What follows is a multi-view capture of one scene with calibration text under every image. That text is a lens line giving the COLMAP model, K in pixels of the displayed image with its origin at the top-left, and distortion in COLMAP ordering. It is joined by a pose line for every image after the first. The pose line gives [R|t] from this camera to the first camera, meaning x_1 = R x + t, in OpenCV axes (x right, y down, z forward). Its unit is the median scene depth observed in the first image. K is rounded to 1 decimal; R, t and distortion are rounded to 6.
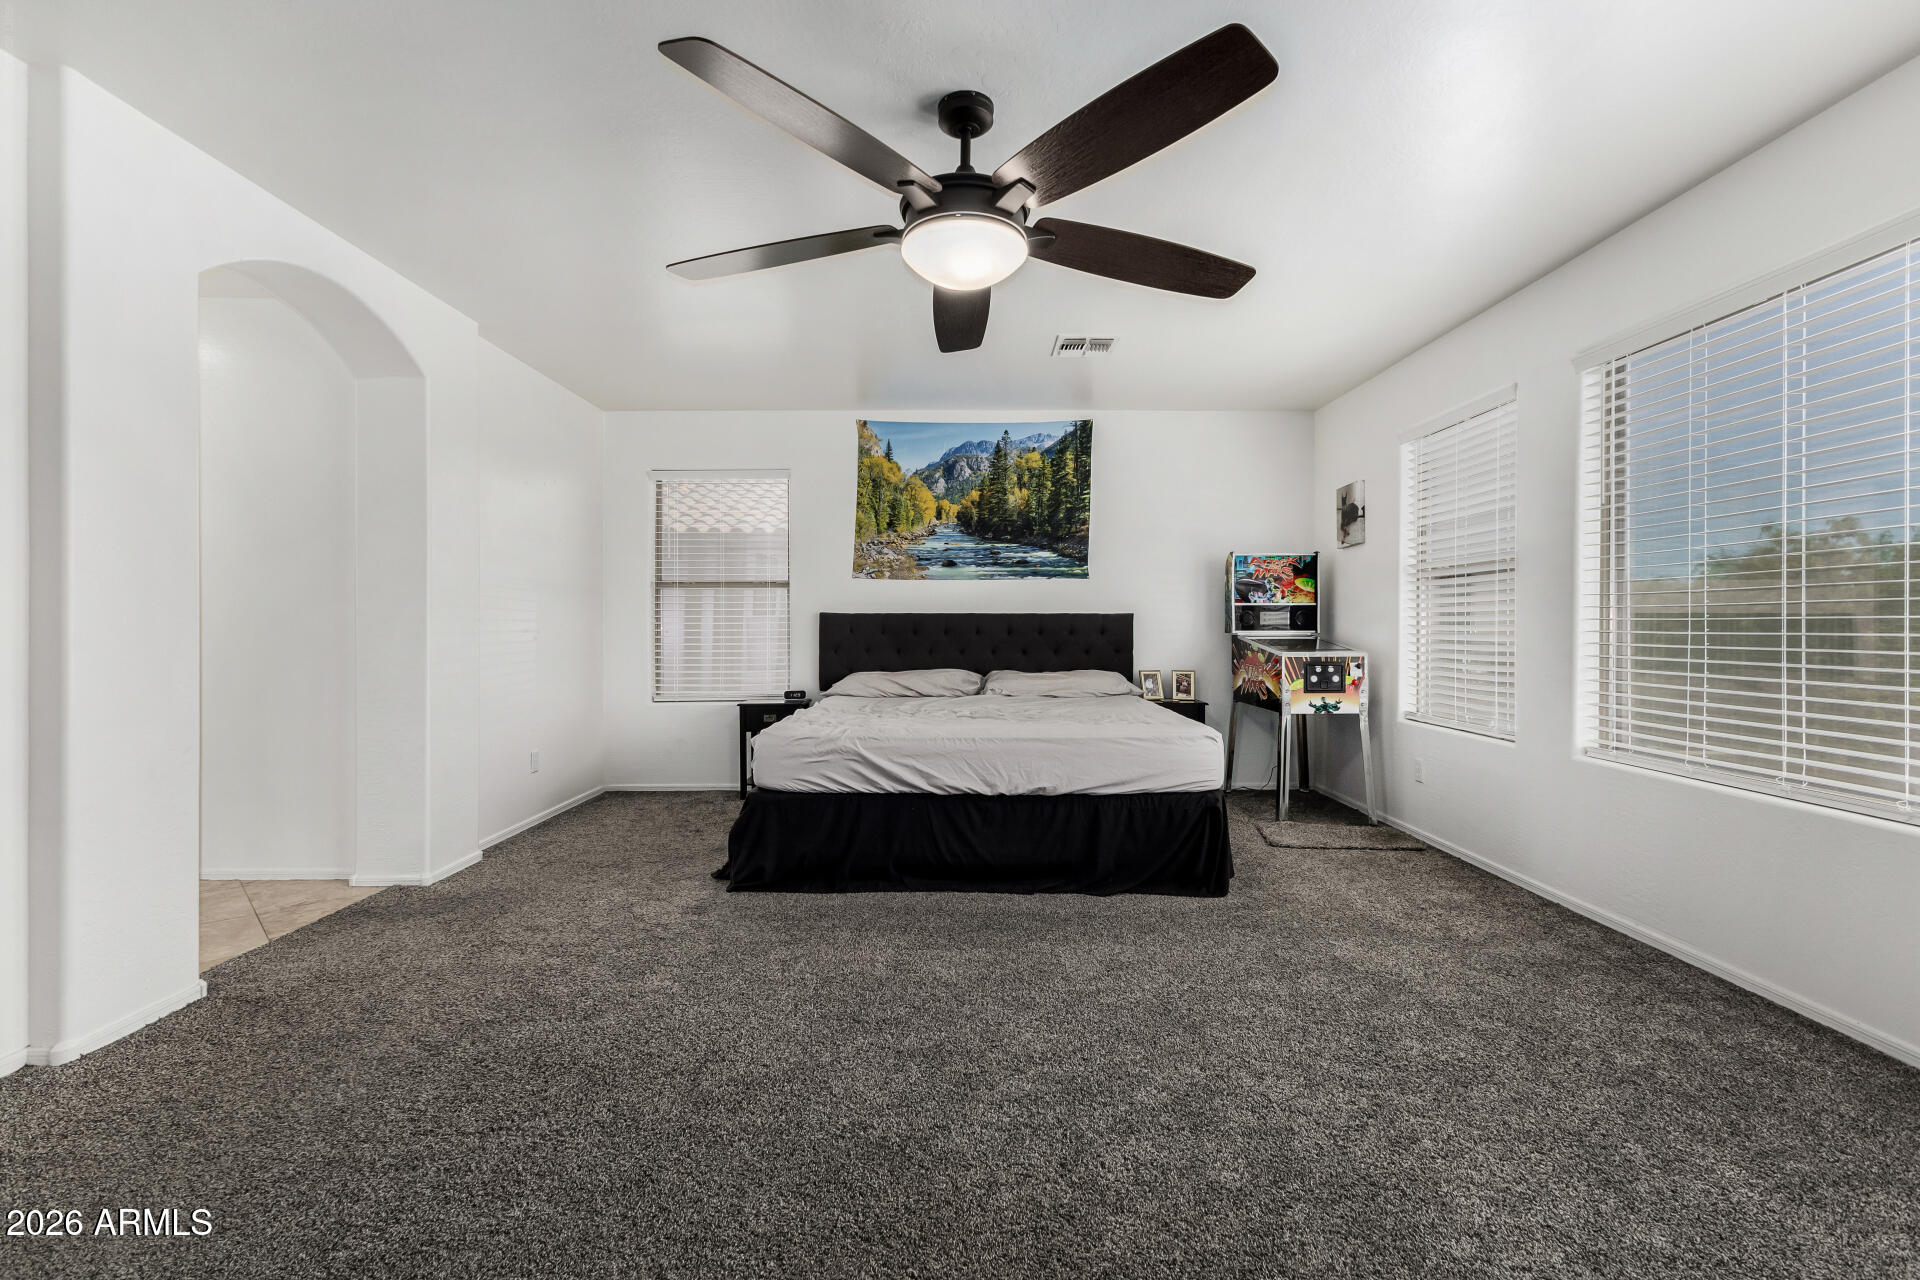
lens RADIAL K [[828.5, 0, 961.6], [0, 828.5, 623.5], [0, 0, 1]] dist [0.007946, -0.000262]
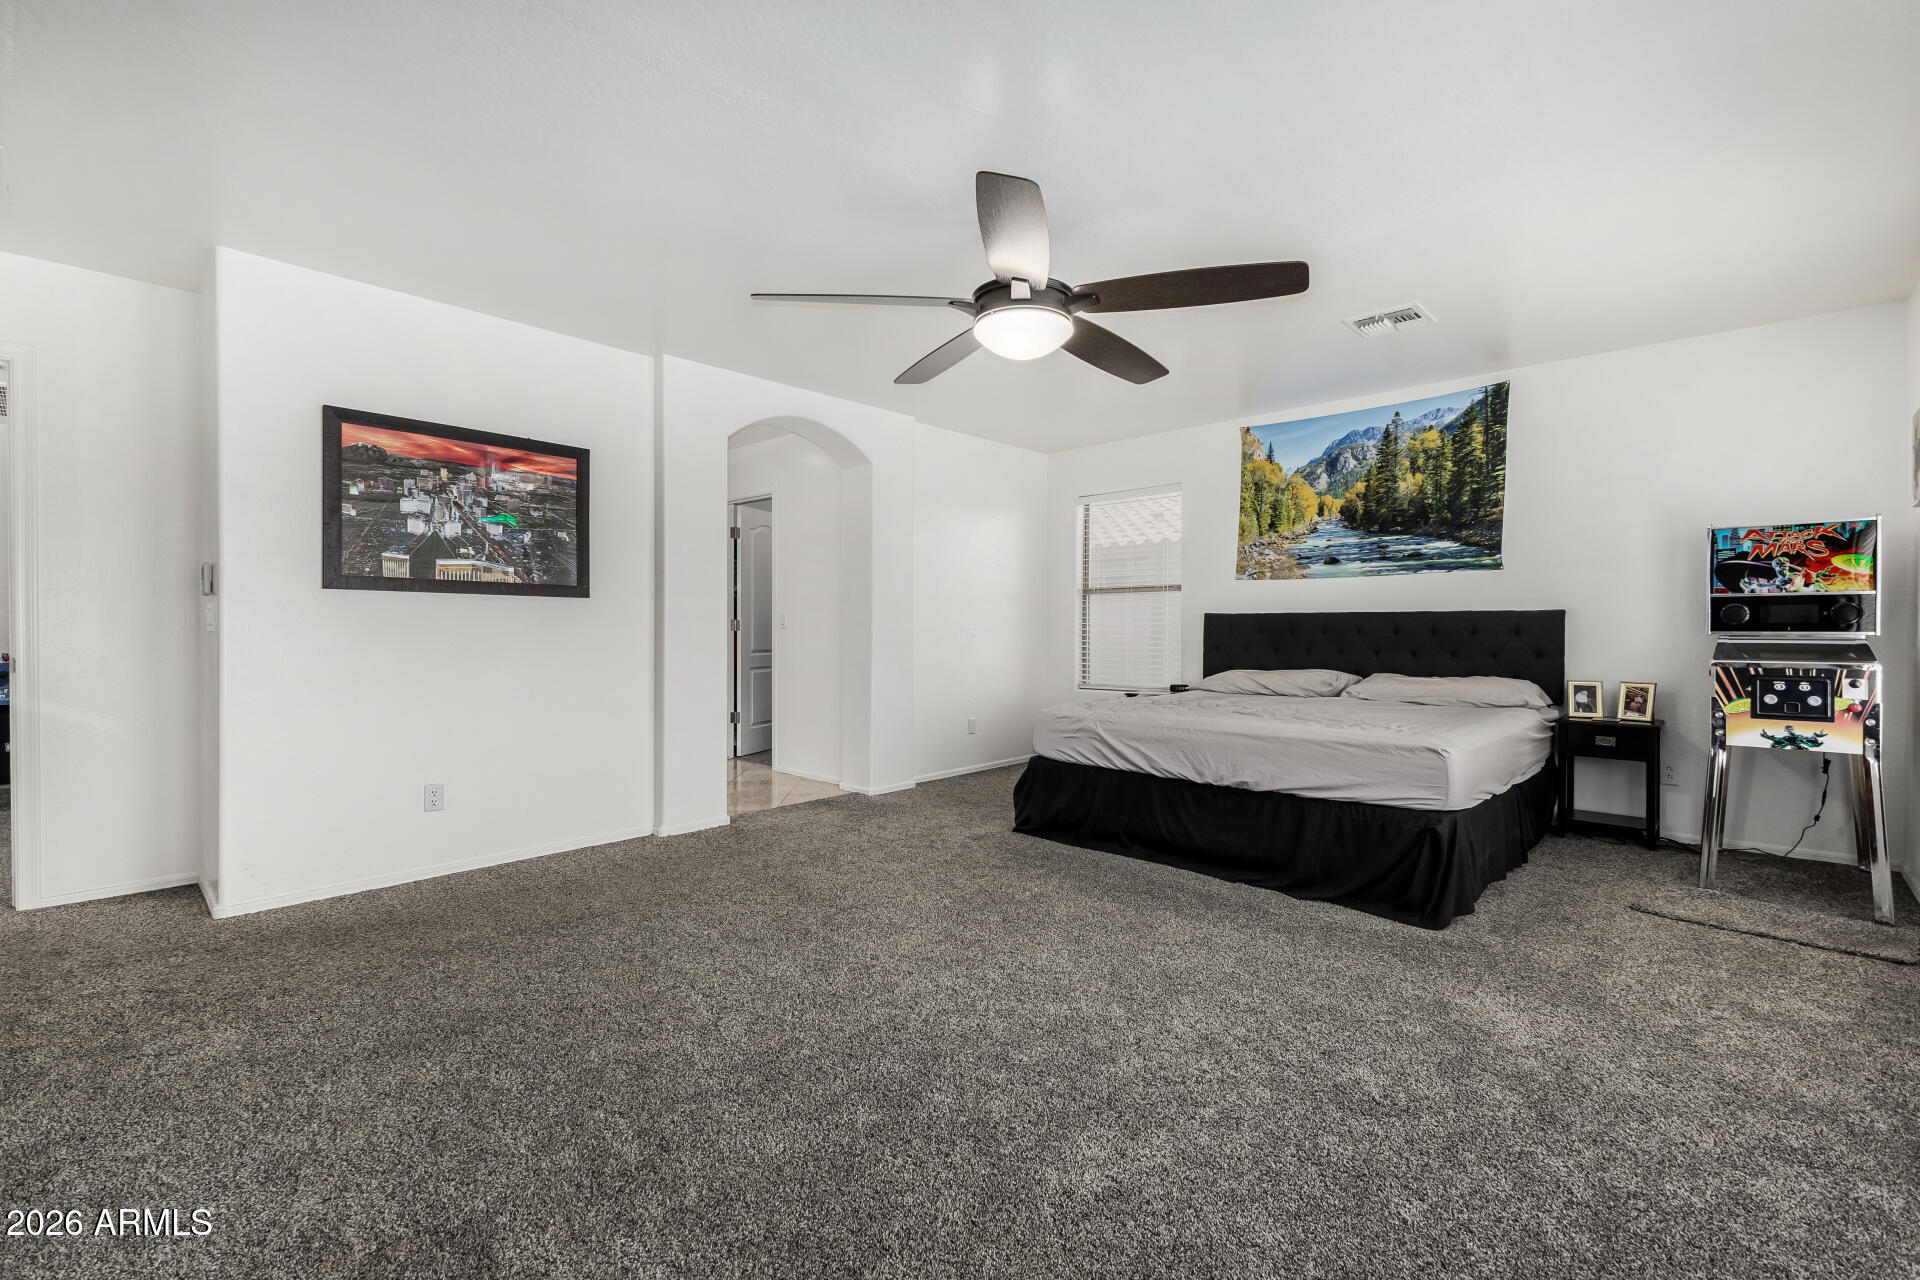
lens RADIAL K [[824.7, 0, 967.8], [0, 824.7, 627.4], [0, 0, 1]] dist [0.003185, 0.000660]
pose [[0.730780, 0.000339, -0.682613, 0.331490], [0.002938, 0.999989, 0.003641, 0.000301], [0.682607, -0.004666, 0.730771, 0.008233]]
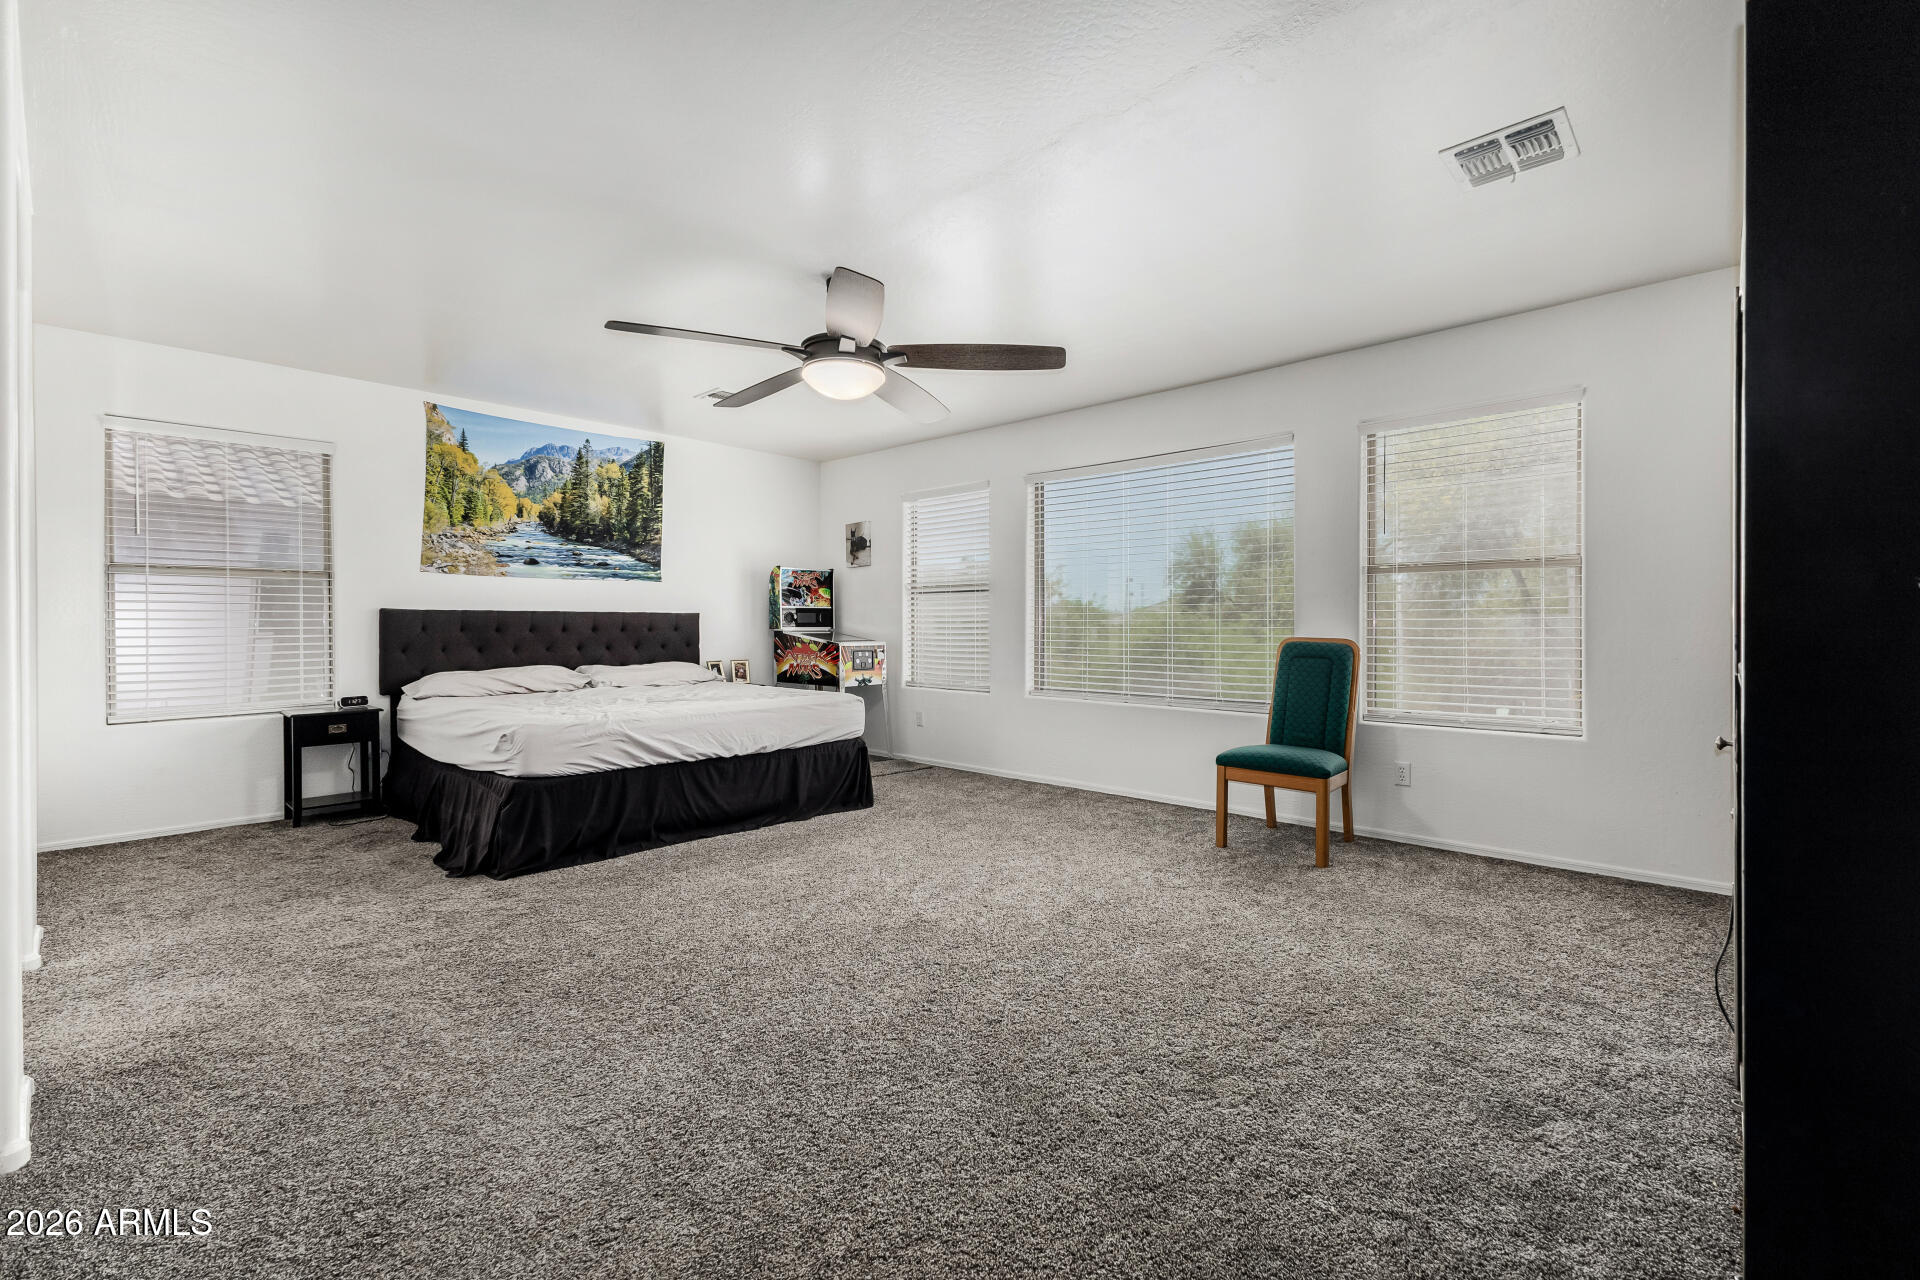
lens RADIAL K [[828.5, 0, 961.6], [0, 828.5, 623.5], [0, 0, 1]] dist [0.007946, -0.000262]
pose [[0.686674, 0.001319, 0.726965, -0.391227], [-0.003593, 0.999992, 0.001580, -0.000436], [-0.726957, -0.003697, 0.686673, -0.079367]]
